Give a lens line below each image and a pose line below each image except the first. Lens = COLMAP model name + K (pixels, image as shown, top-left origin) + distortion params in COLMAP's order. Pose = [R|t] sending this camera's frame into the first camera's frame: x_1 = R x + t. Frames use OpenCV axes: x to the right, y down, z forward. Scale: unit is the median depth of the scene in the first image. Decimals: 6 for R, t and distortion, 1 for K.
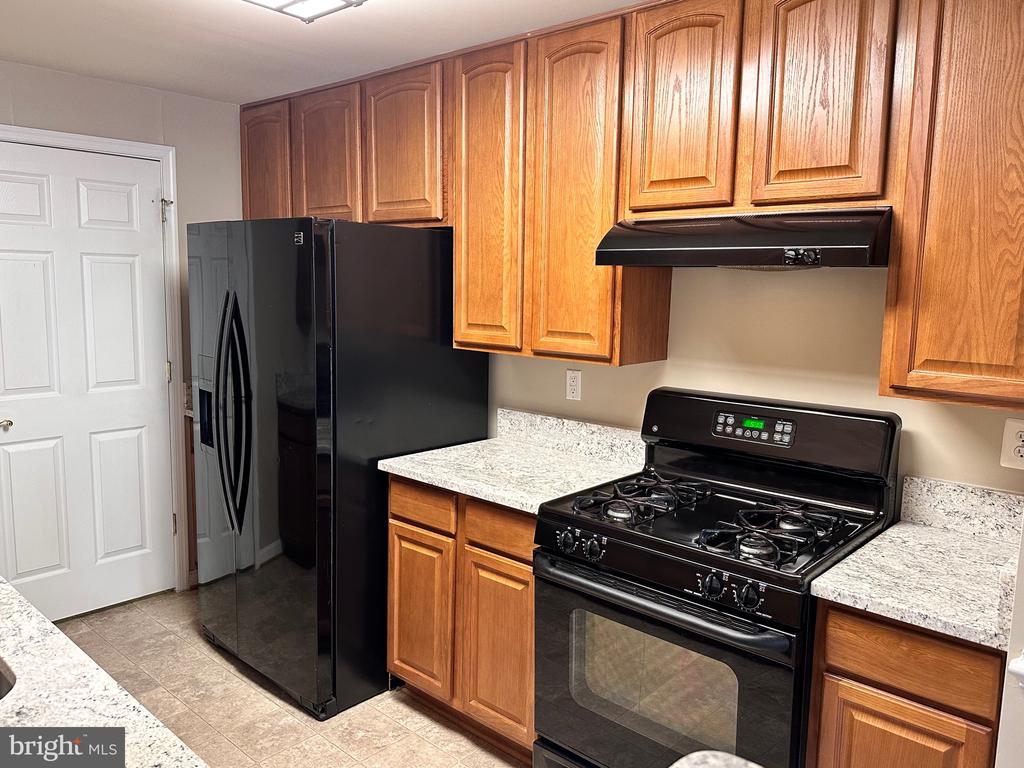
lens RADIAL K [[763.5, 0, 513.3], [0, 763.5, 386.6], [0, 0, 1]] dist [0.100485, -0.164911]
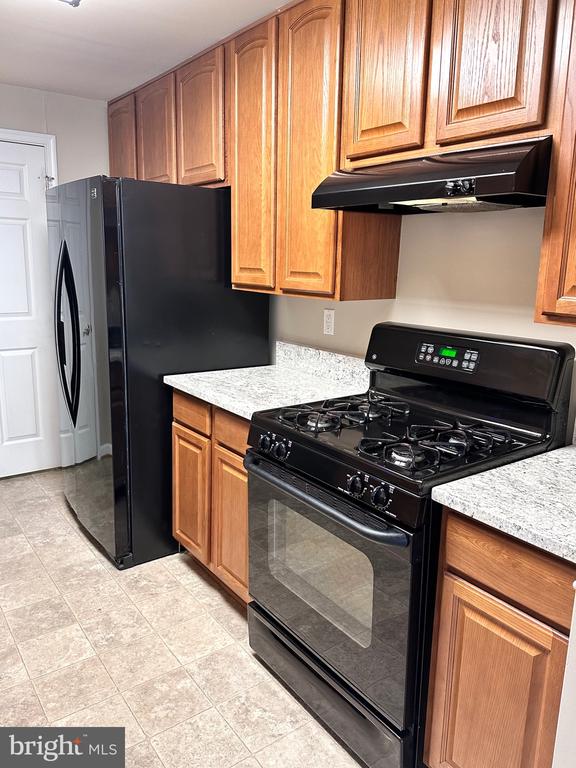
lens RADIAL K [[572.6, 0, 288.0], [0, 572.6, 384.0], [0, 0, 1]] dist [0.100485, -0.164911]
pose [[0.980667, 0.045823, -0.190242, 0.225338], [-0.031920, 0.996634, 0.075512, 0.034675], [0.193062, -0.067980, 0.978829, 0.118601]]
